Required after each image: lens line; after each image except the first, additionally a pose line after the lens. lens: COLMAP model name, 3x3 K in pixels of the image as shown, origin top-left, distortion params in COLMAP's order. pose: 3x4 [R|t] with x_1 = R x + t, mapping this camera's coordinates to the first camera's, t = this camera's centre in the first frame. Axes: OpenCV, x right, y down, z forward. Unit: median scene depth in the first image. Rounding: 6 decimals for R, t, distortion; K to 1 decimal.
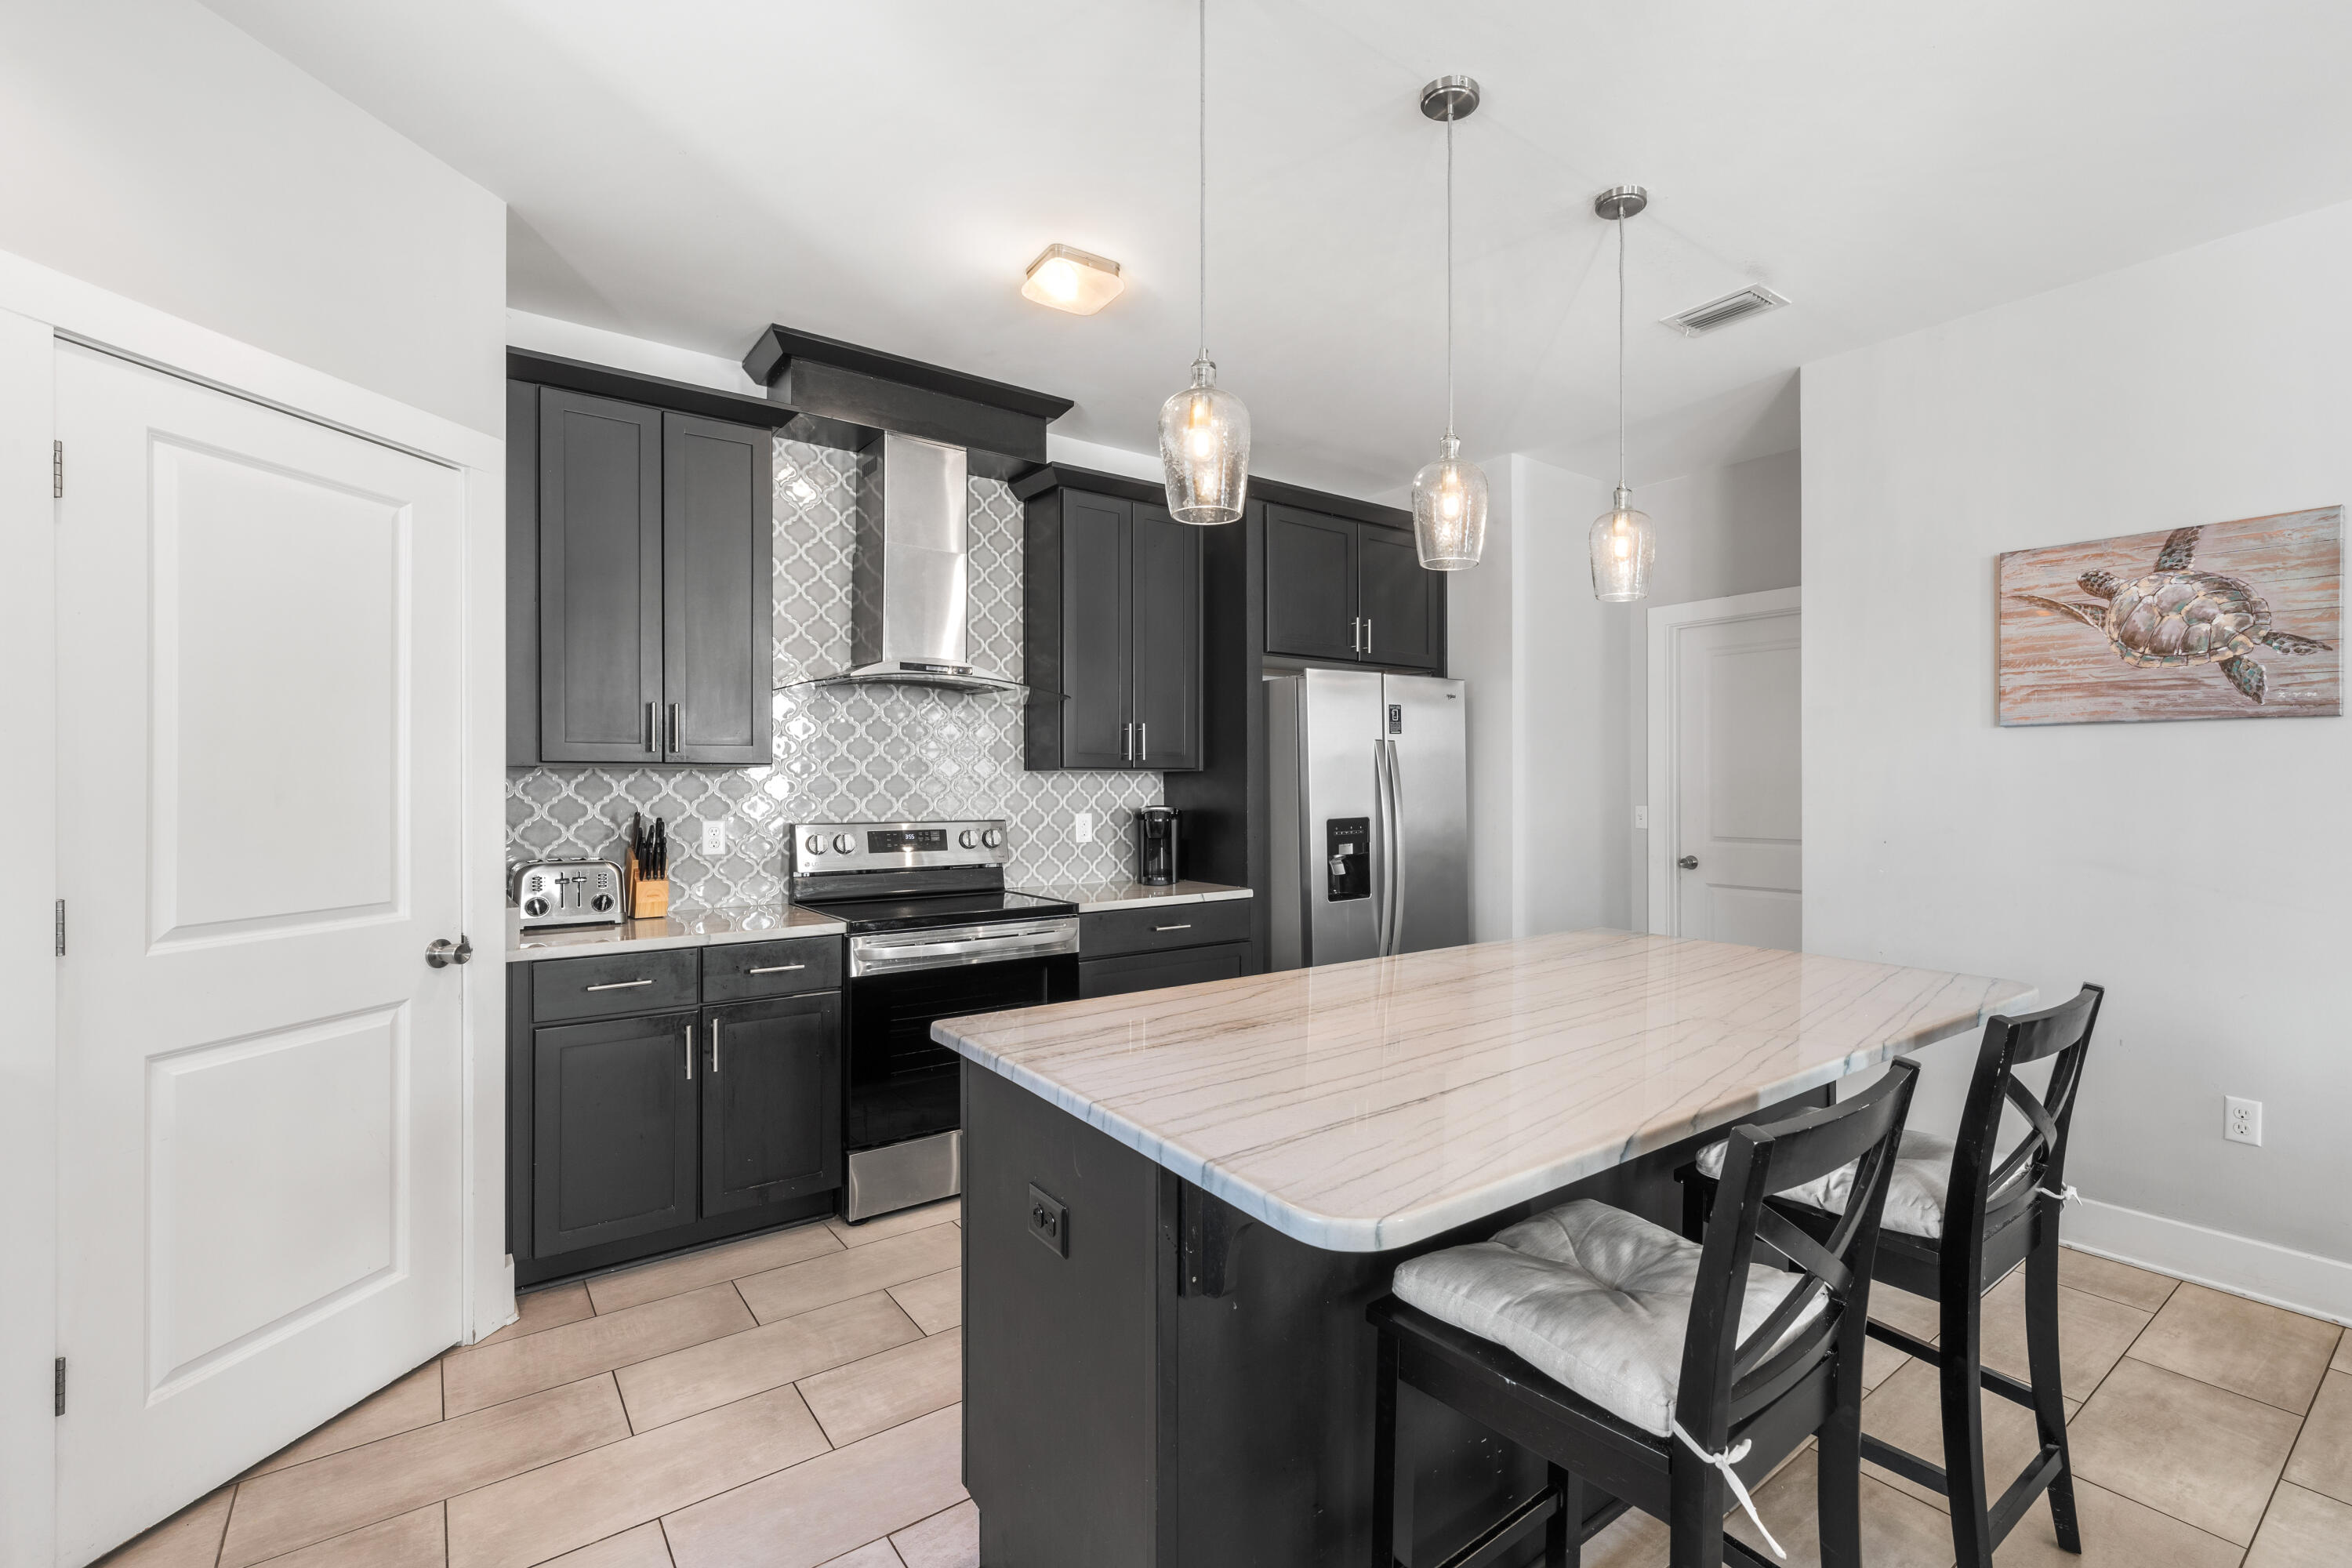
lens RADIAL K [[1044.4, 0, 1257.4], [0, 1044.4, 778.0], [0, 0, 1]] dist [-0.002222, -0.000221]
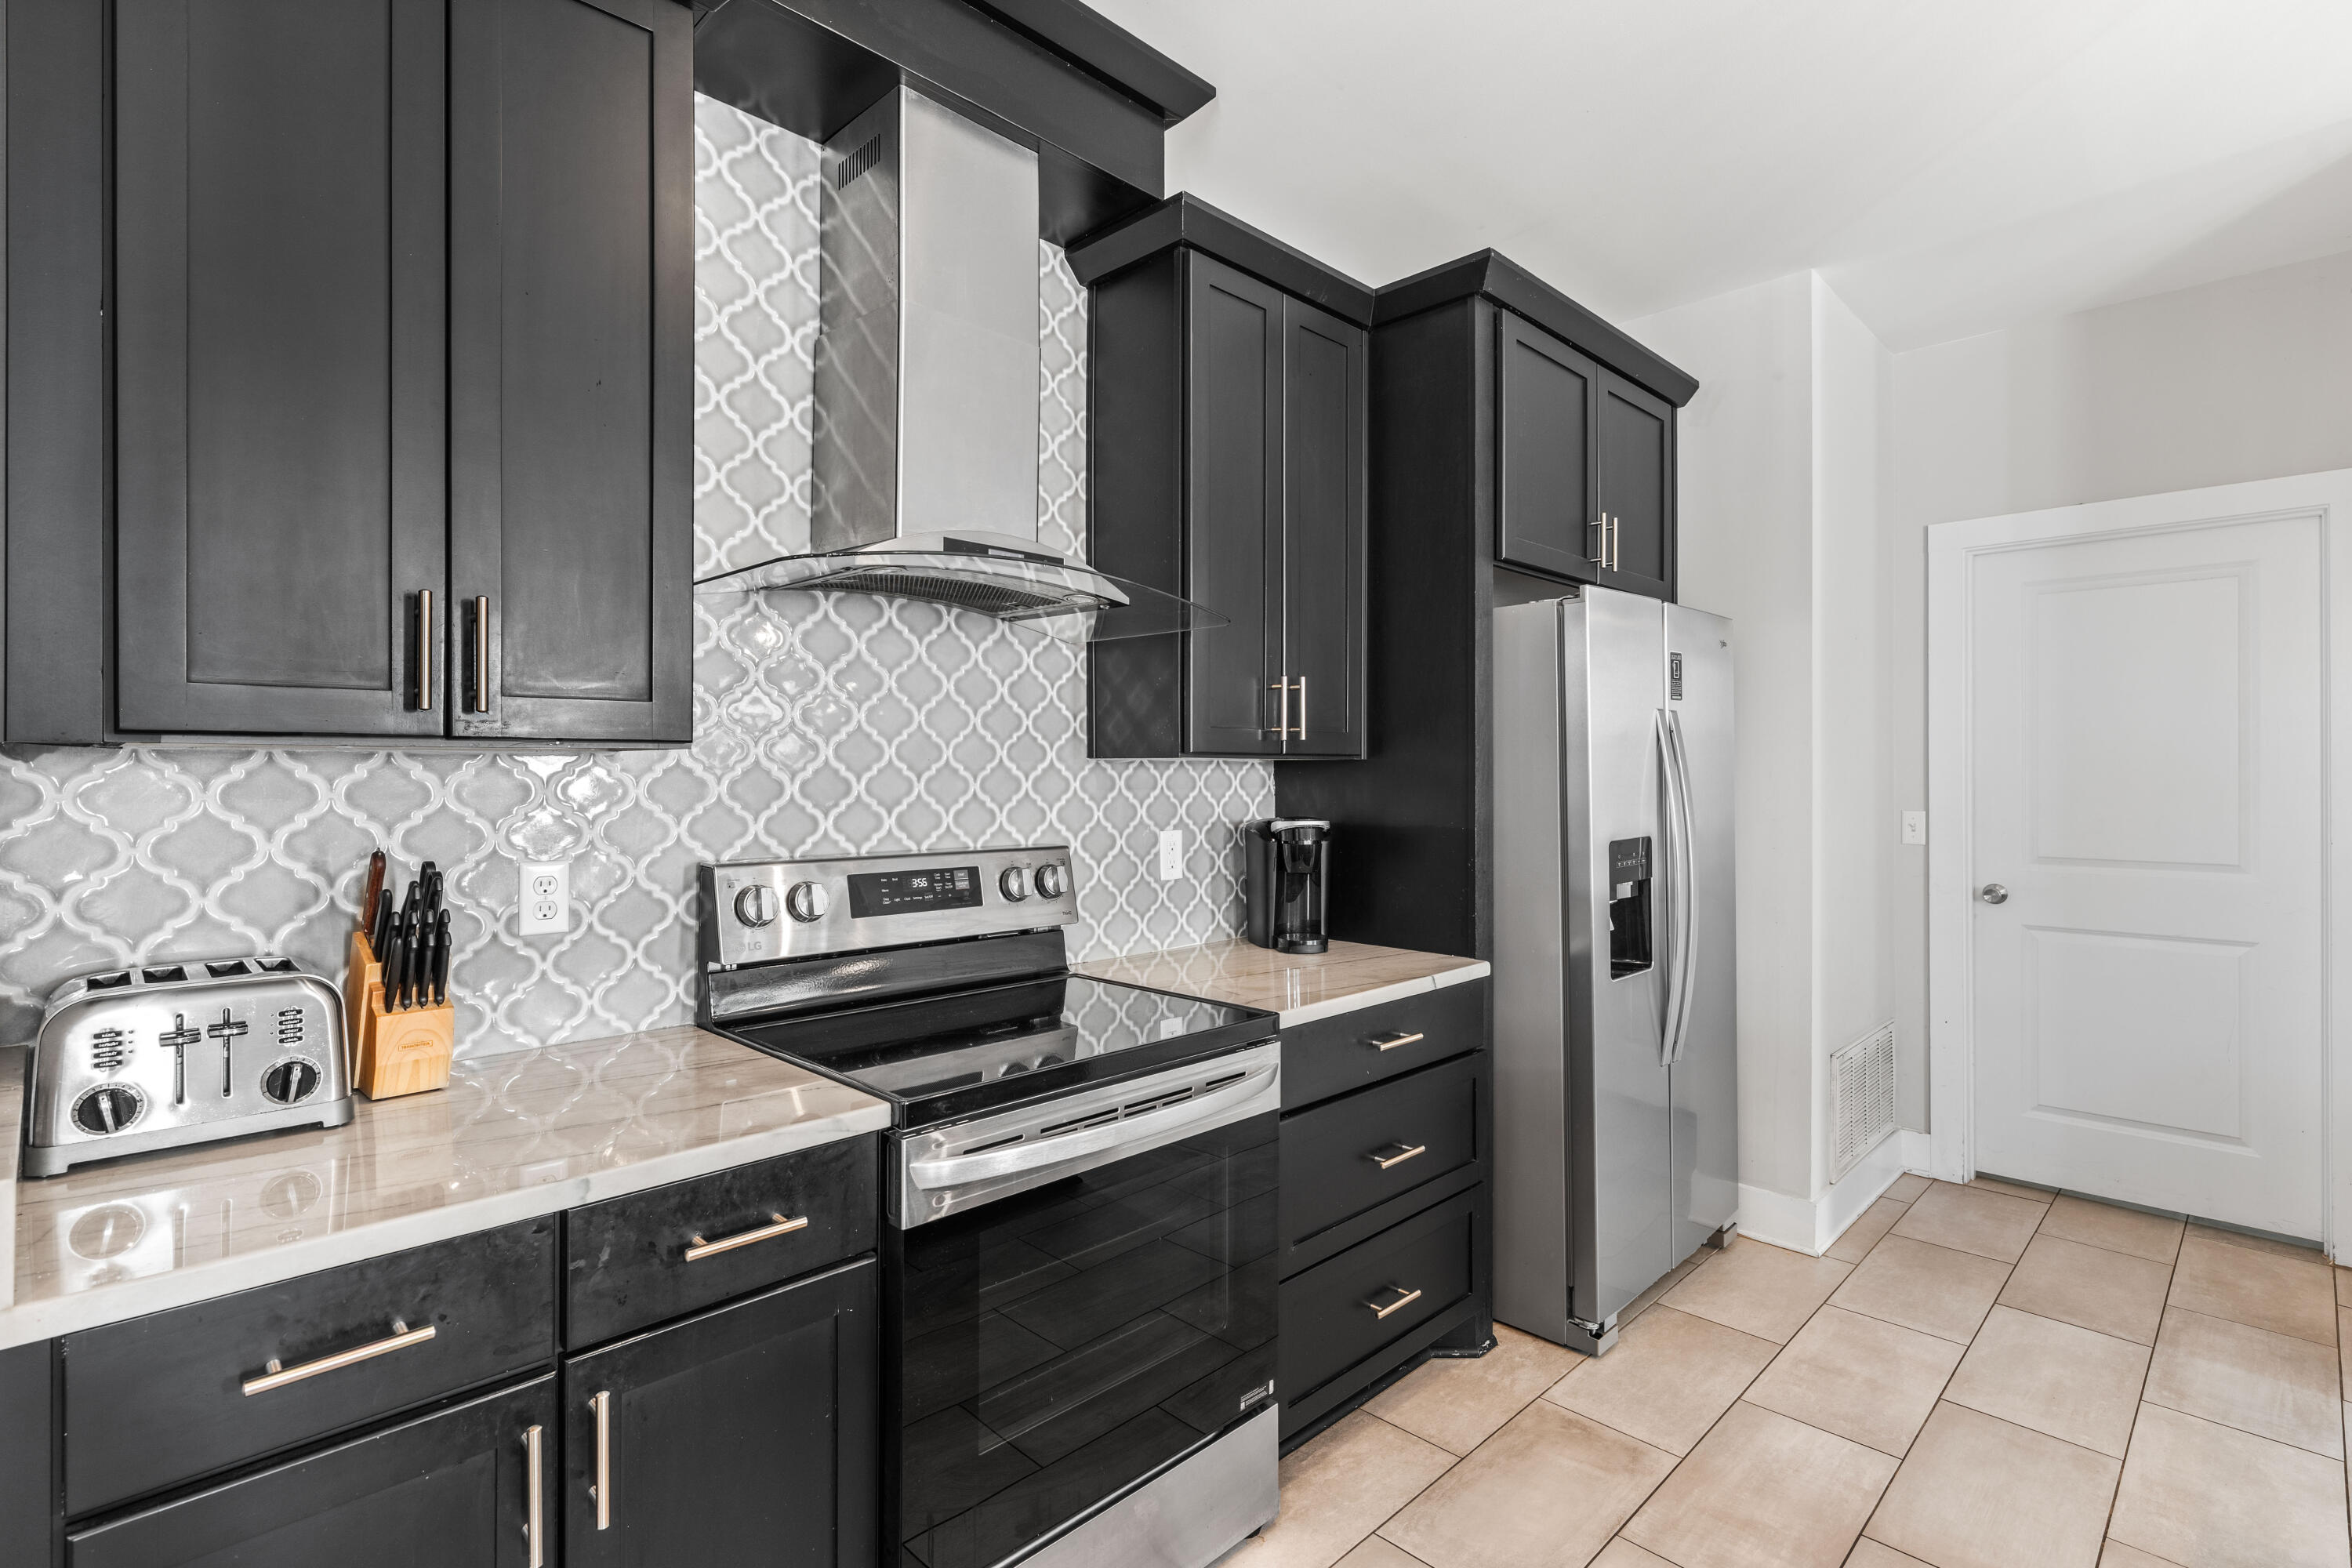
lens RADIAL K [[1115.1, 0, 1171.4], [0, 1115.1, 766.7], [0, 0, 1]] dist [0.000192, 0.000792]
pose [[0.994099, 0.002069, 0.108460, -0.274130], [-0.002169, 0.999997, 0.000807, -0.003155], [-0.108458, -0.001038, 0.994100, 0.435479]]
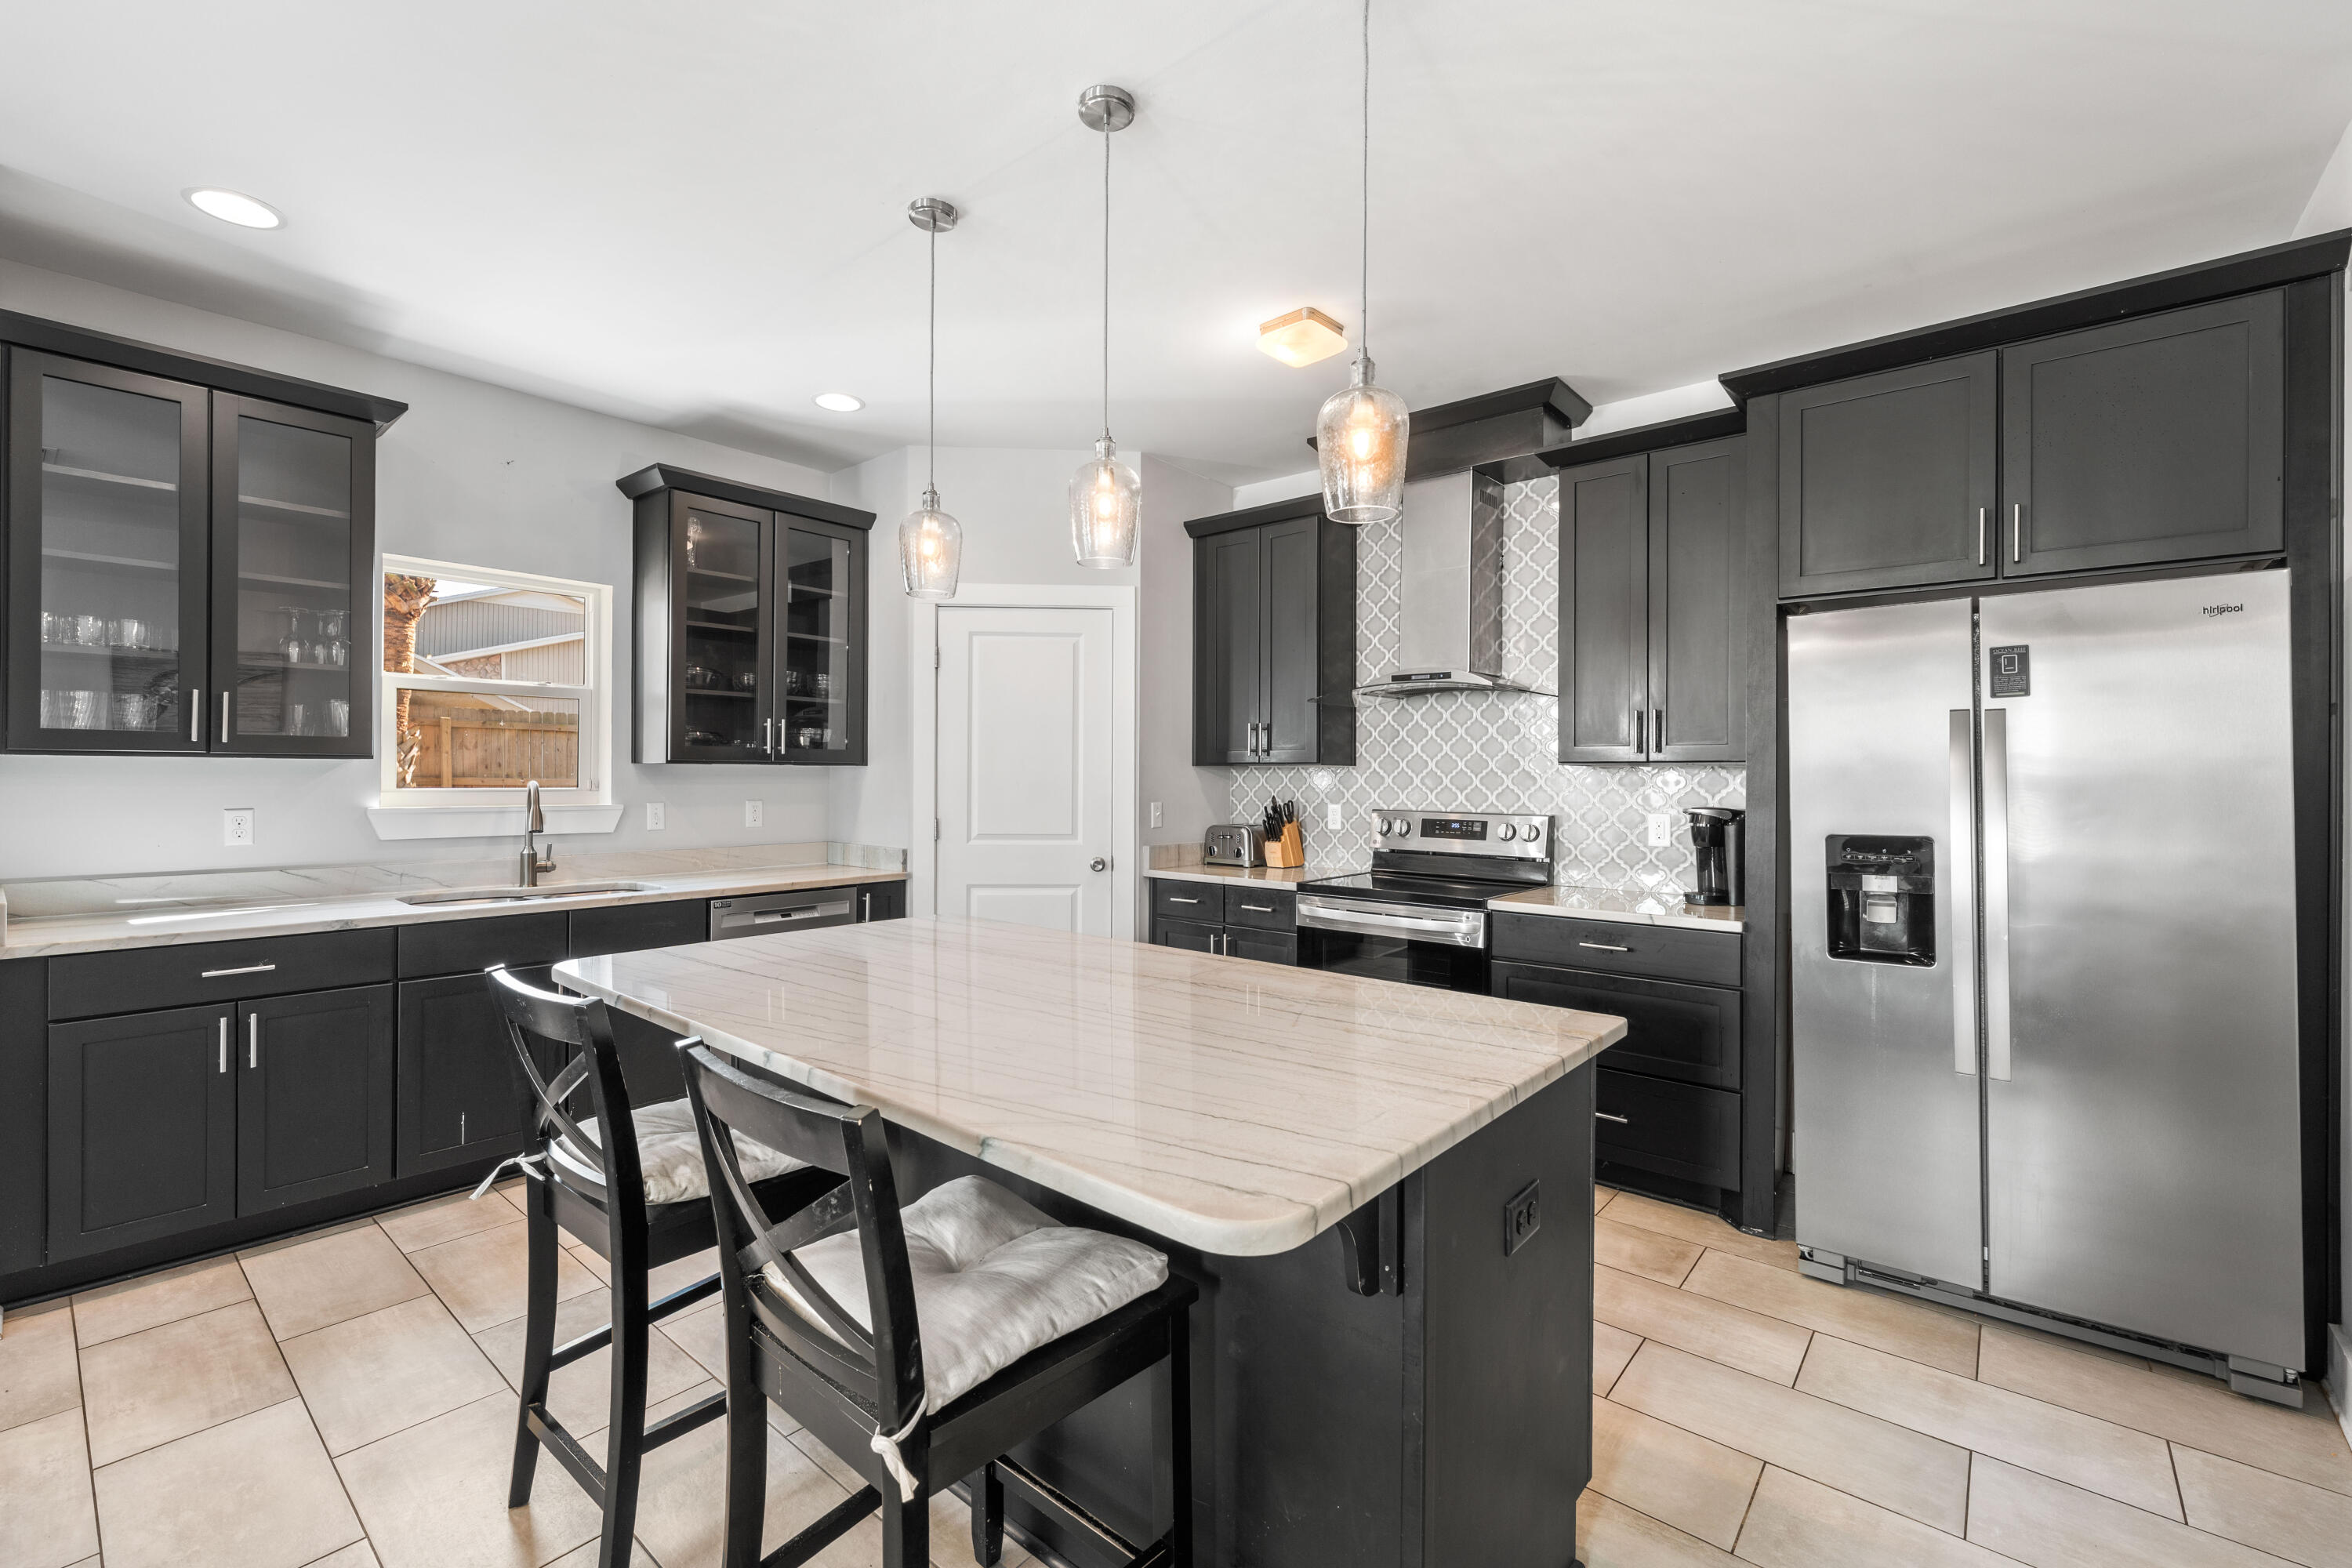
lens RADIAL K [[988.7, 0, 1179.4], [0, 988.7, 785.3], [0, 0, 1]] dist [-0.001235, 0.000563]
pose [[0.195106, 0.009950, -0.980732, 0.670006], [-0.000854, 0.999950, 0.009975, 0.002468], [0.980782, -0.001108, 0.195104, 0.512651]]
